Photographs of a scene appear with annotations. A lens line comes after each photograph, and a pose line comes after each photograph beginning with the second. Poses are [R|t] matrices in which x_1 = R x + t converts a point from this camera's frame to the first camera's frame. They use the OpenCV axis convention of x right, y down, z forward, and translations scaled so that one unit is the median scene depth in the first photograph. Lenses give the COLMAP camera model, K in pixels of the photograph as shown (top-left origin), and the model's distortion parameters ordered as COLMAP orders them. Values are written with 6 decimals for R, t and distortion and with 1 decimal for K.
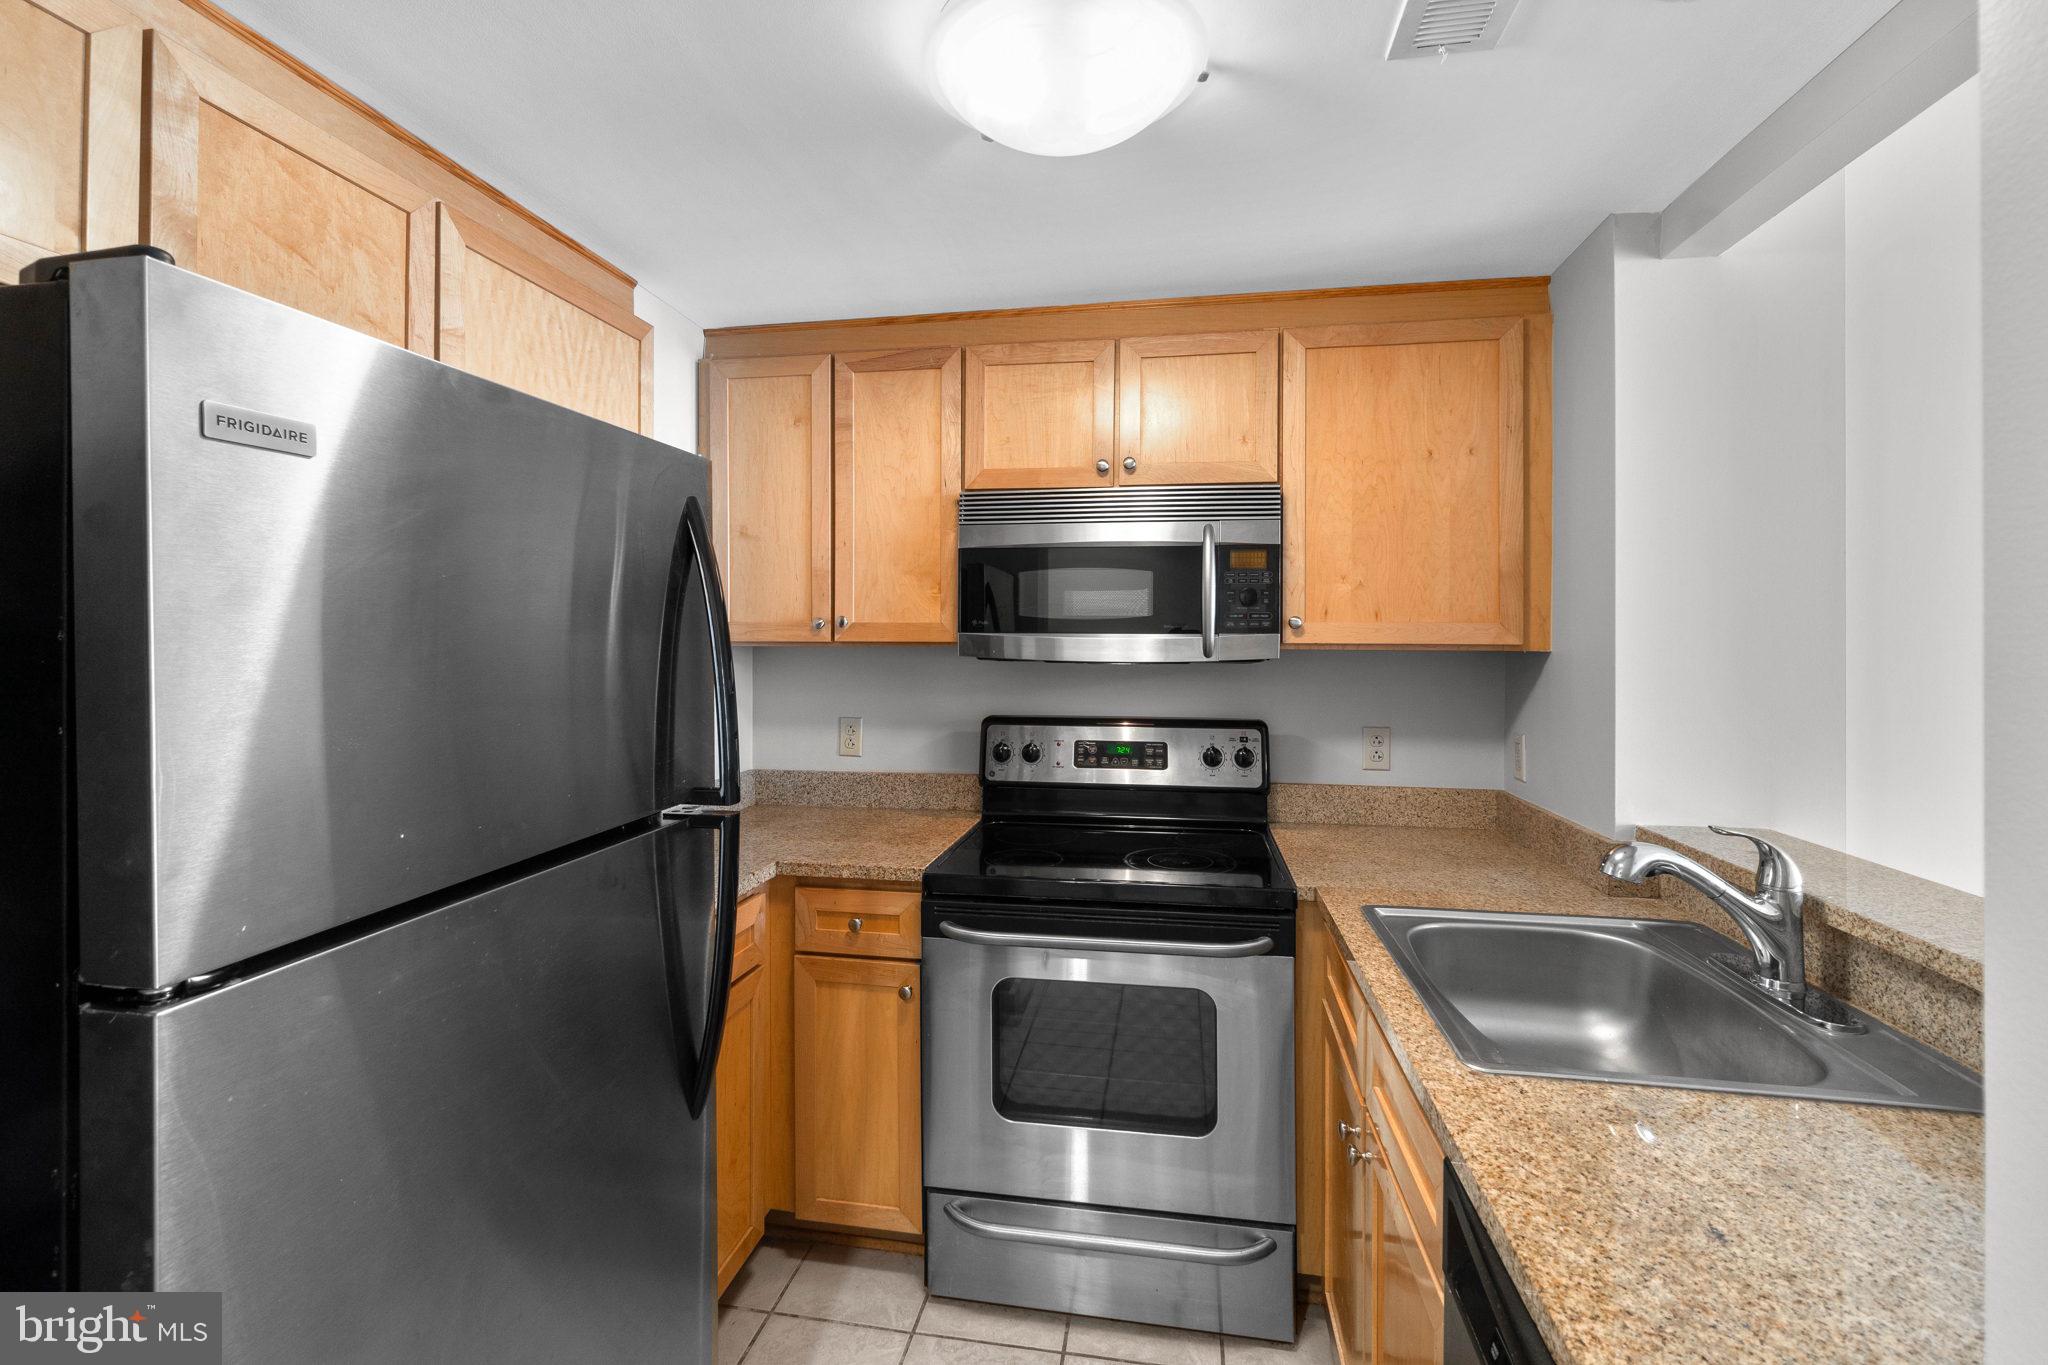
lens RADIAL K [[888.1, 0, 1030.5], [0, 888.1, 641.9], [0, 0, 1]] dist [-0.006557, 0.002676]
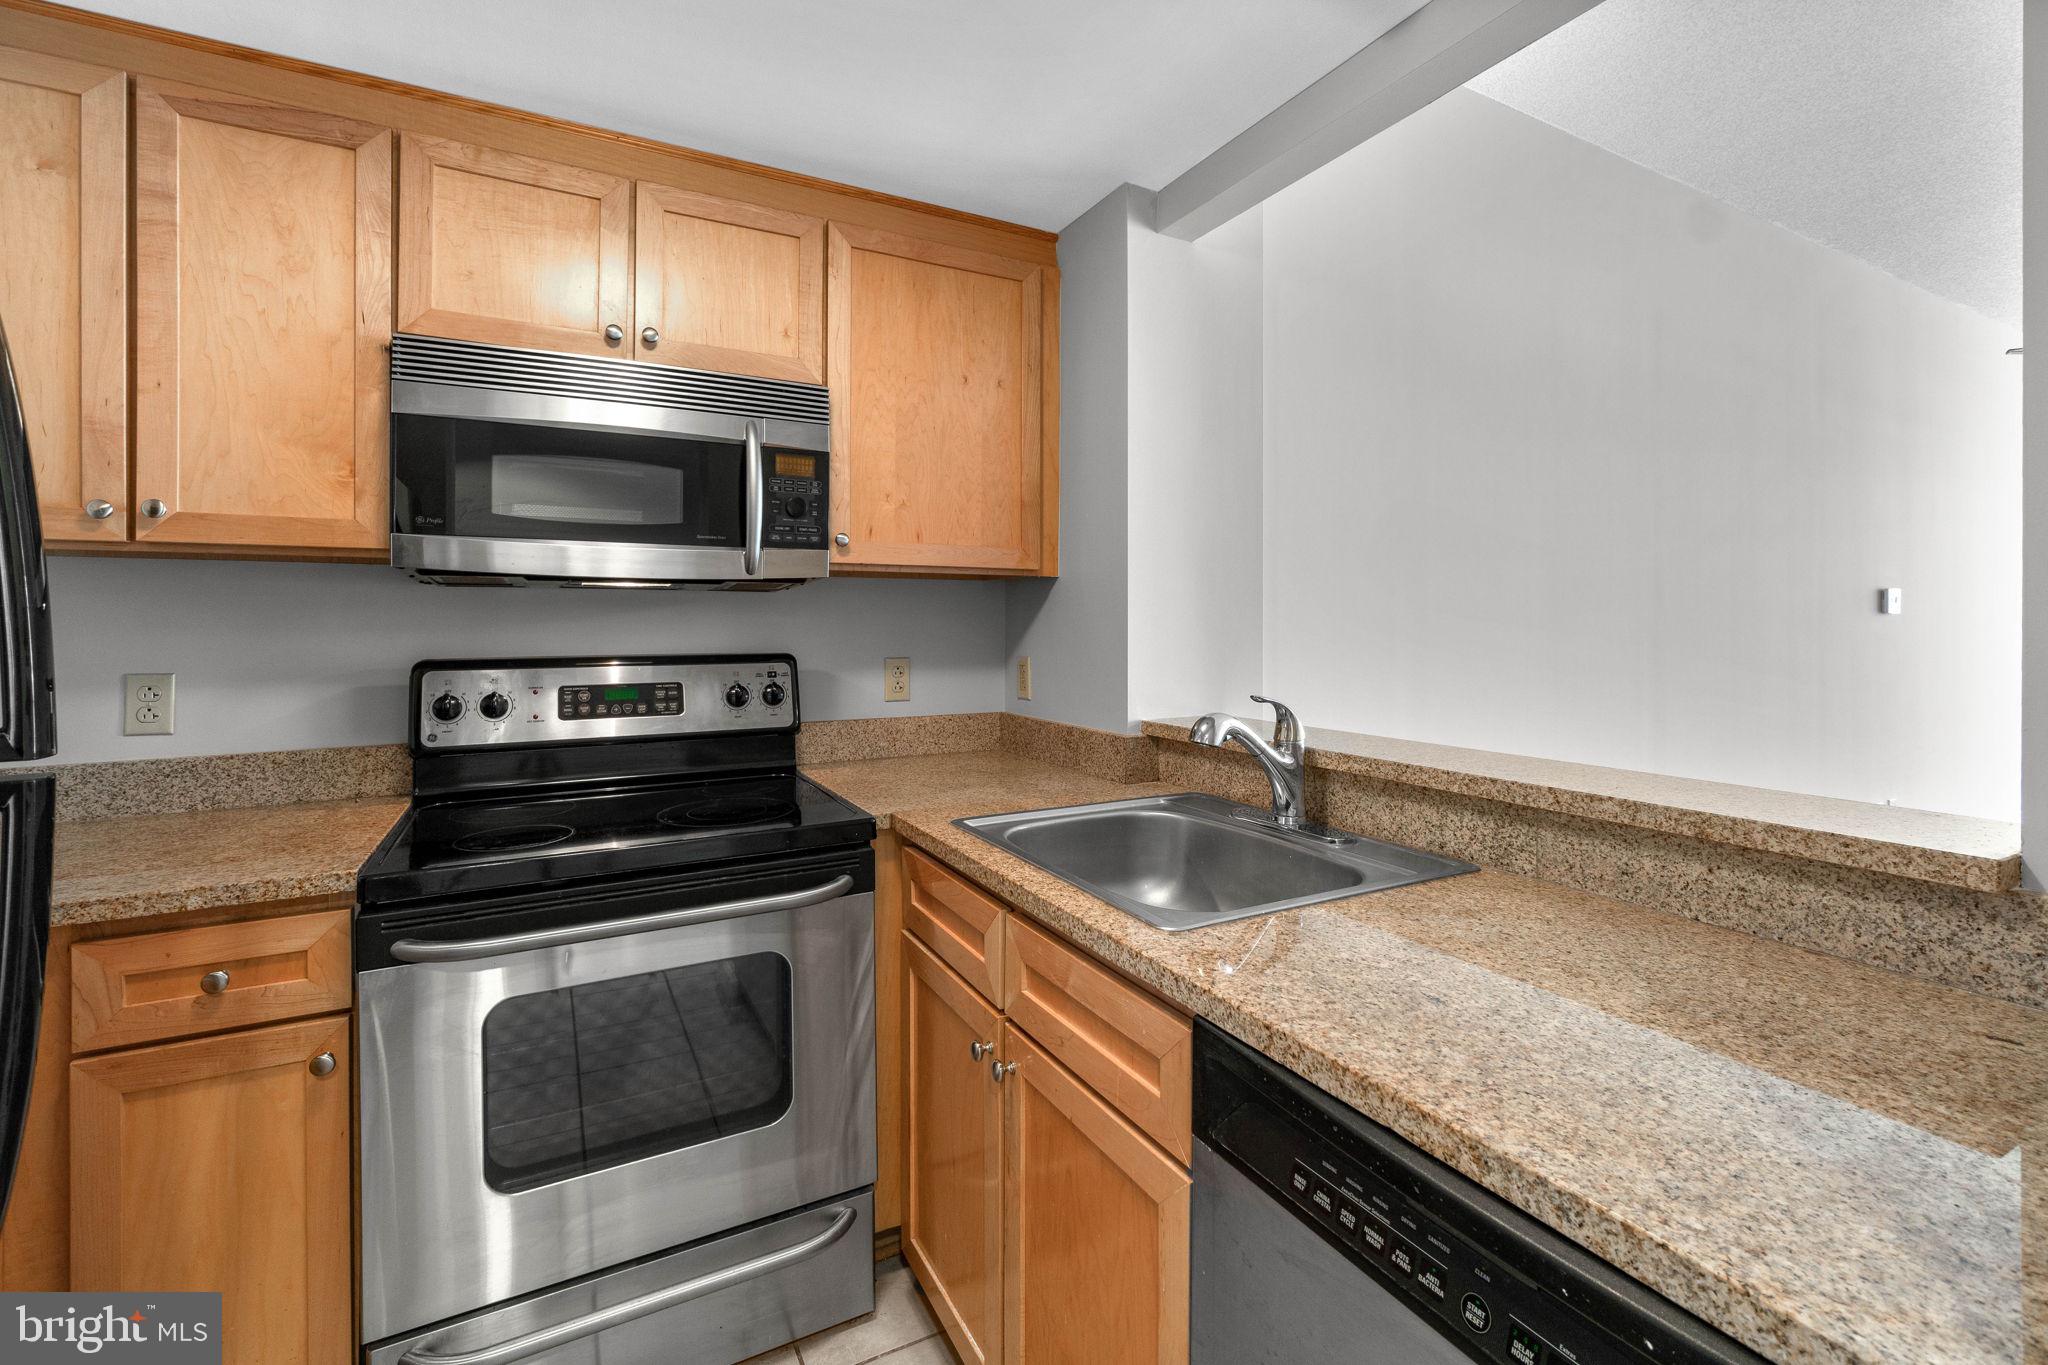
lens RADIAL K [[888.1, 0, 1025.6], [0, 888.1, 621.0], [0, 0, 1]] dist [-0.006557, 0.002676]
pose [[0.790756, -0.005115, 0.612111, -0.121458], [0.005423, 0.999984, 0.001350, 0.064380], [-0.612108, 0.002252, 0.790771, 0.151746]]
